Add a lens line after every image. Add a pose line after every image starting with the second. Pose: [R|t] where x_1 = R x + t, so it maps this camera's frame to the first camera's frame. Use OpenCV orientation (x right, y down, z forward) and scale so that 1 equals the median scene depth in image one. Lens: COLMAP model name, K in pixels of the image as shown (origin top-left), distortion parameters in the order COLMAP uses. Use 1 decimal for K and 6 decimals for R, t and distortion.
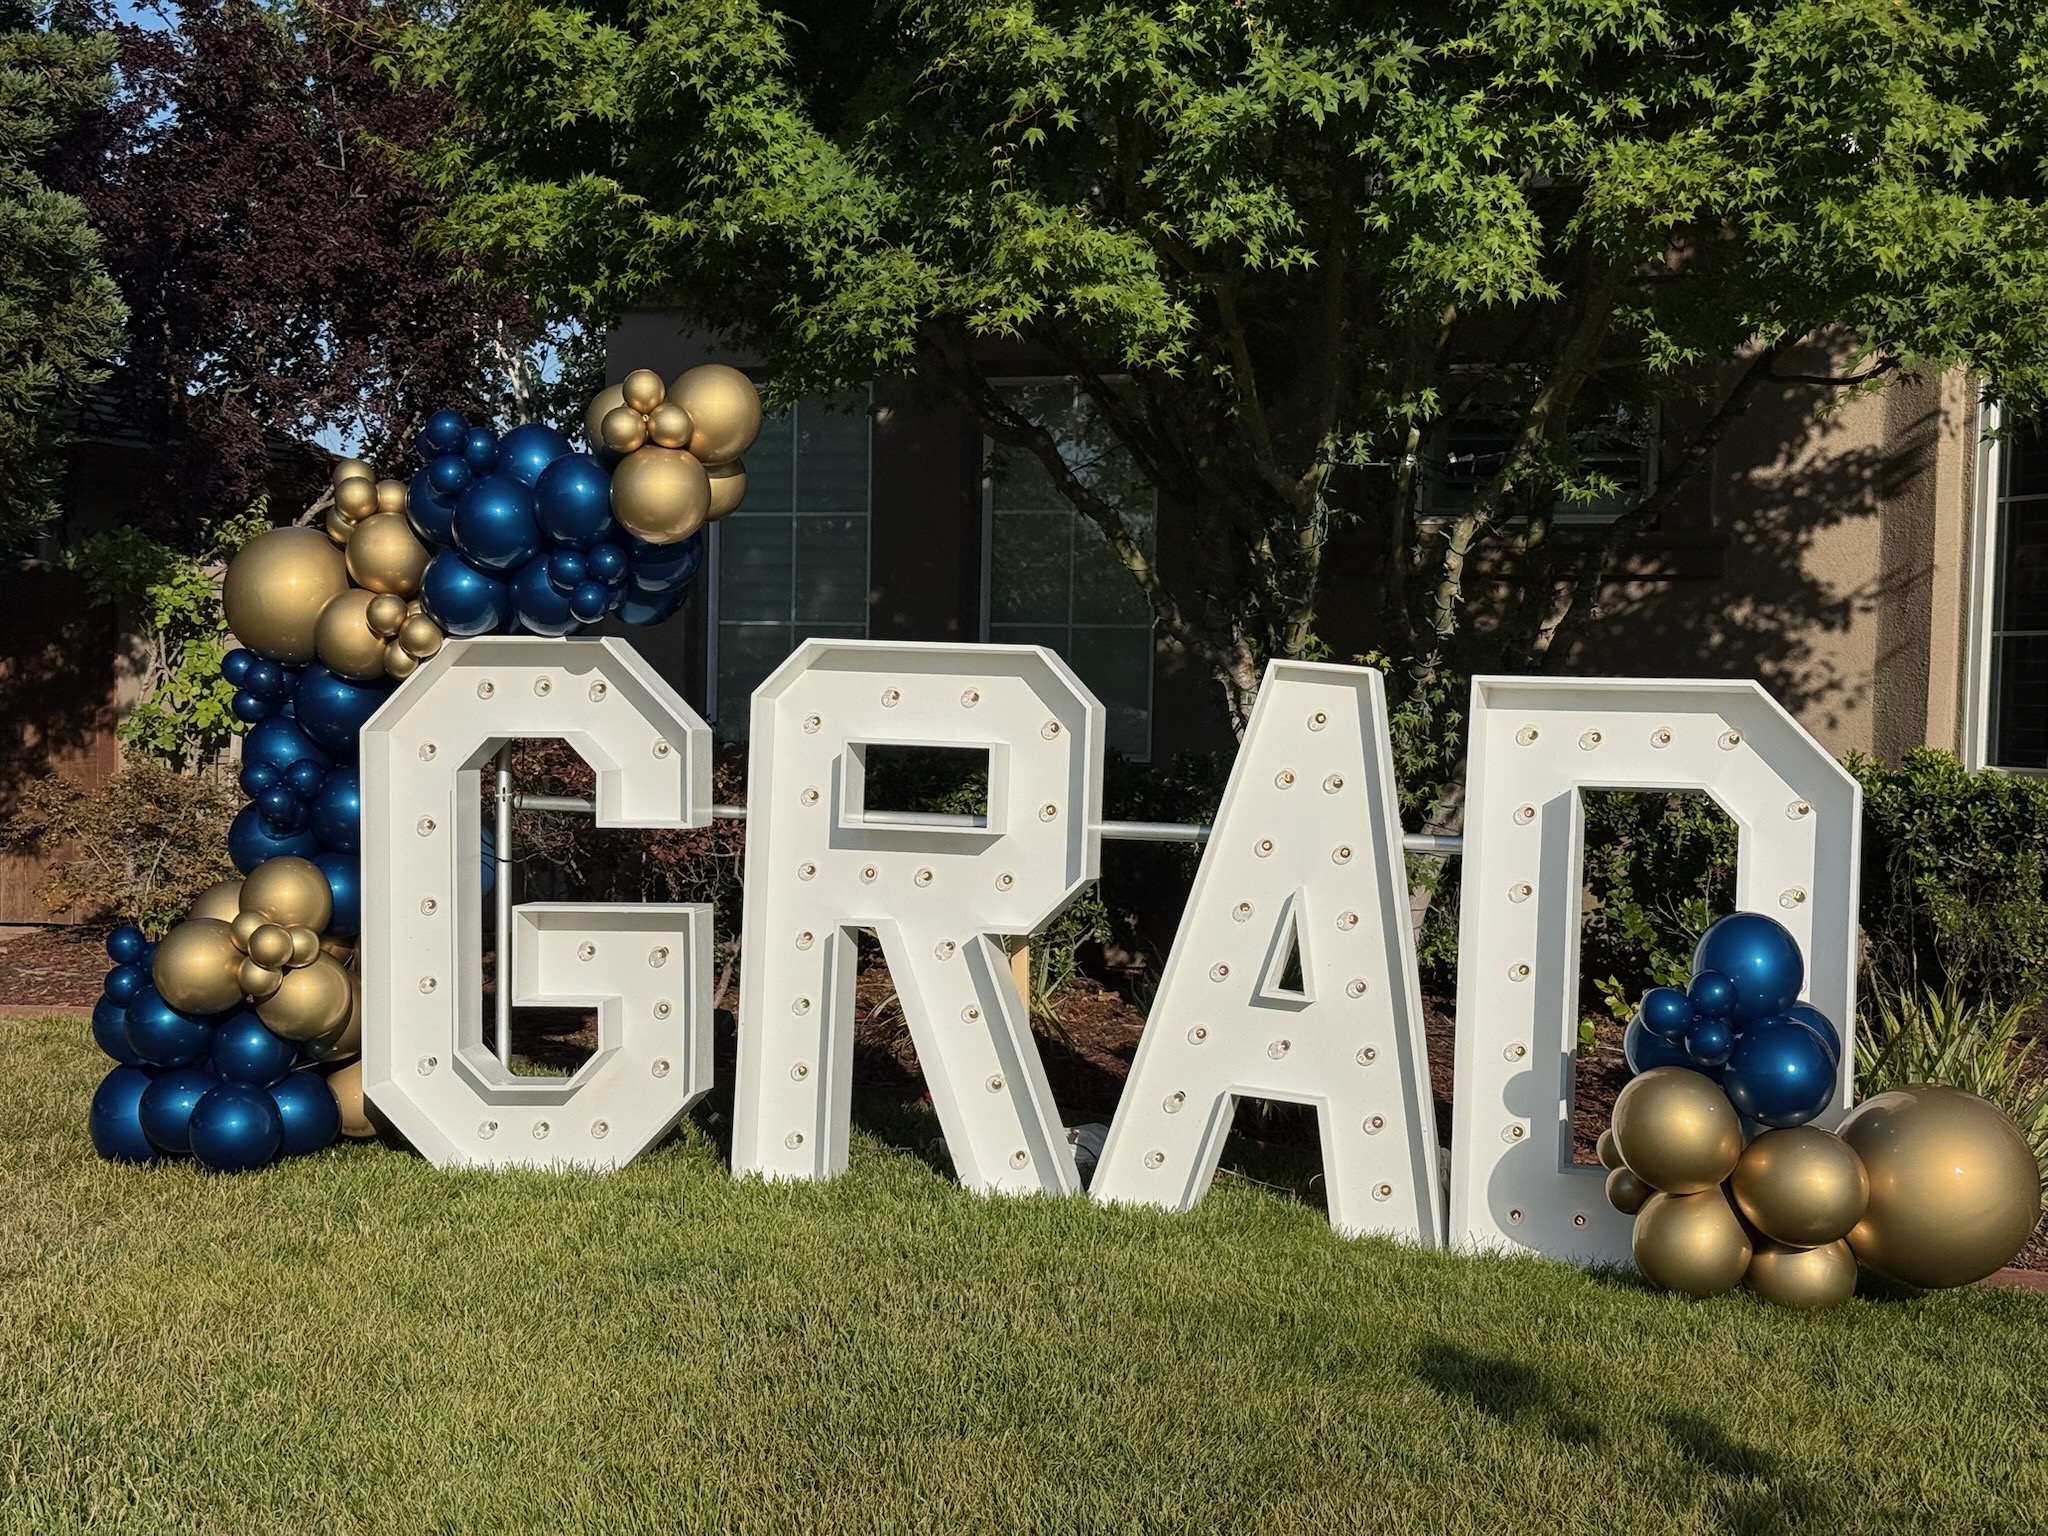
lens RADIAL K [[2823.3, 0, 1024.0], [0, 2823.3, 768.0], [0, 0, 1]] dist [0.118533, -0.028412]
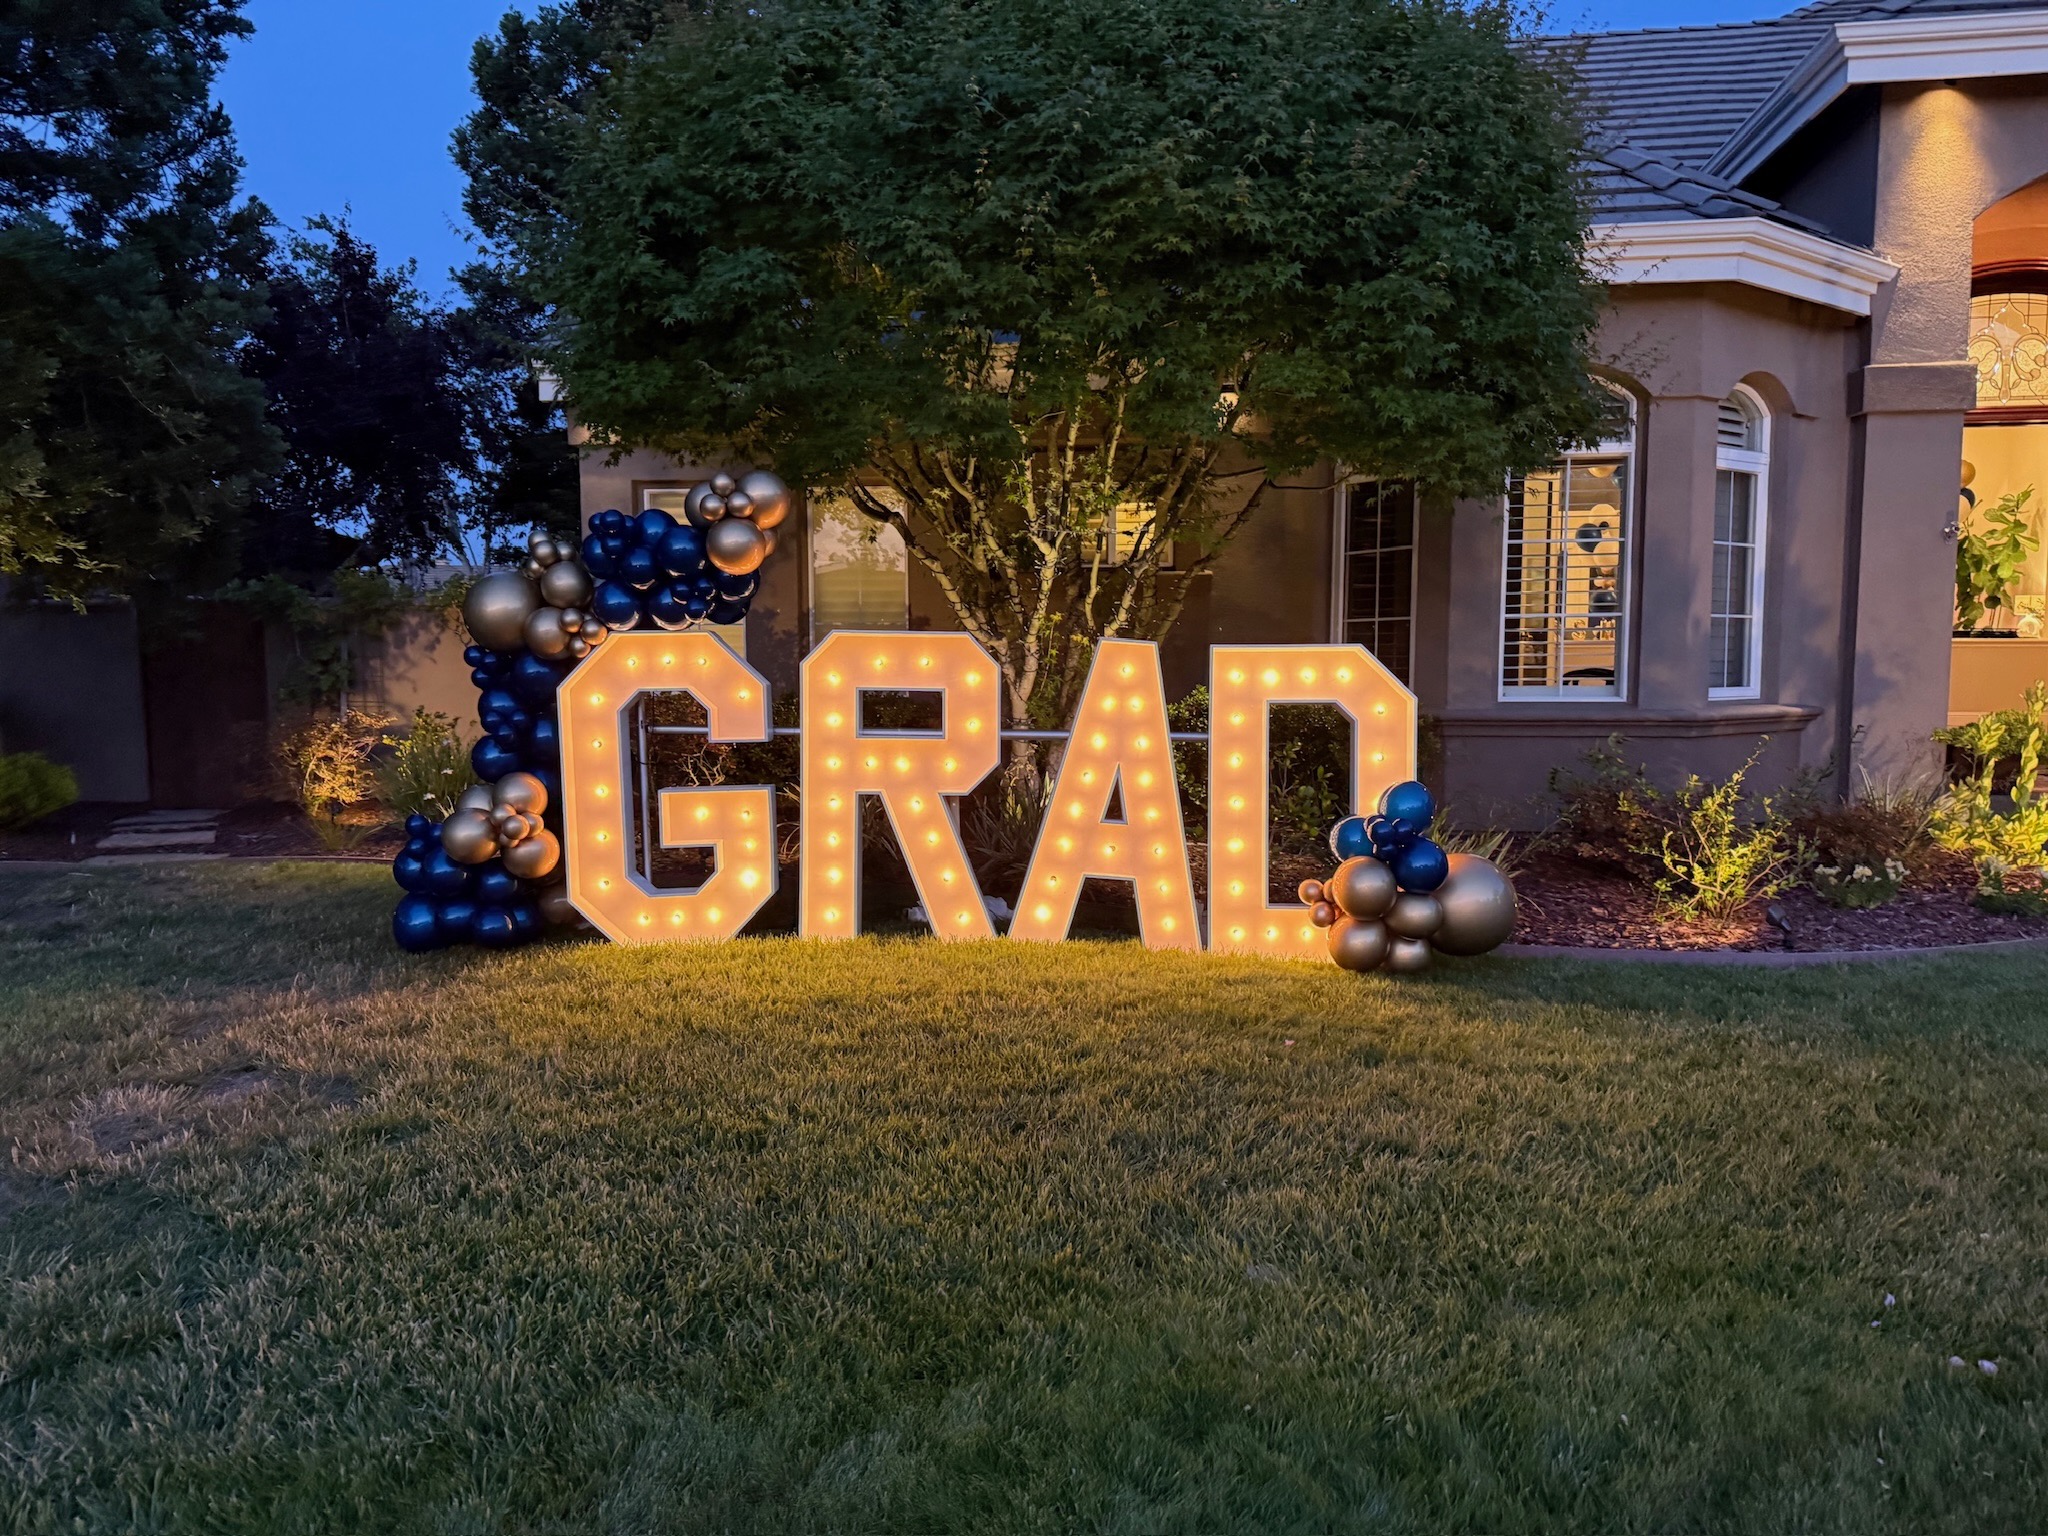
lens RADIAL K [[1417.2, 0, 1024.0], [0, 1417.2, 768.0], [0, 0, 1]] dist [0.037502, -0.103057]
pose [[0.971580, -0.040013, 0.233306, -0.165865], [0.027924, 0.998102, 0.054893, -0.005617], [-0.235059, -0.046818, 0.970853, 0.128172]]
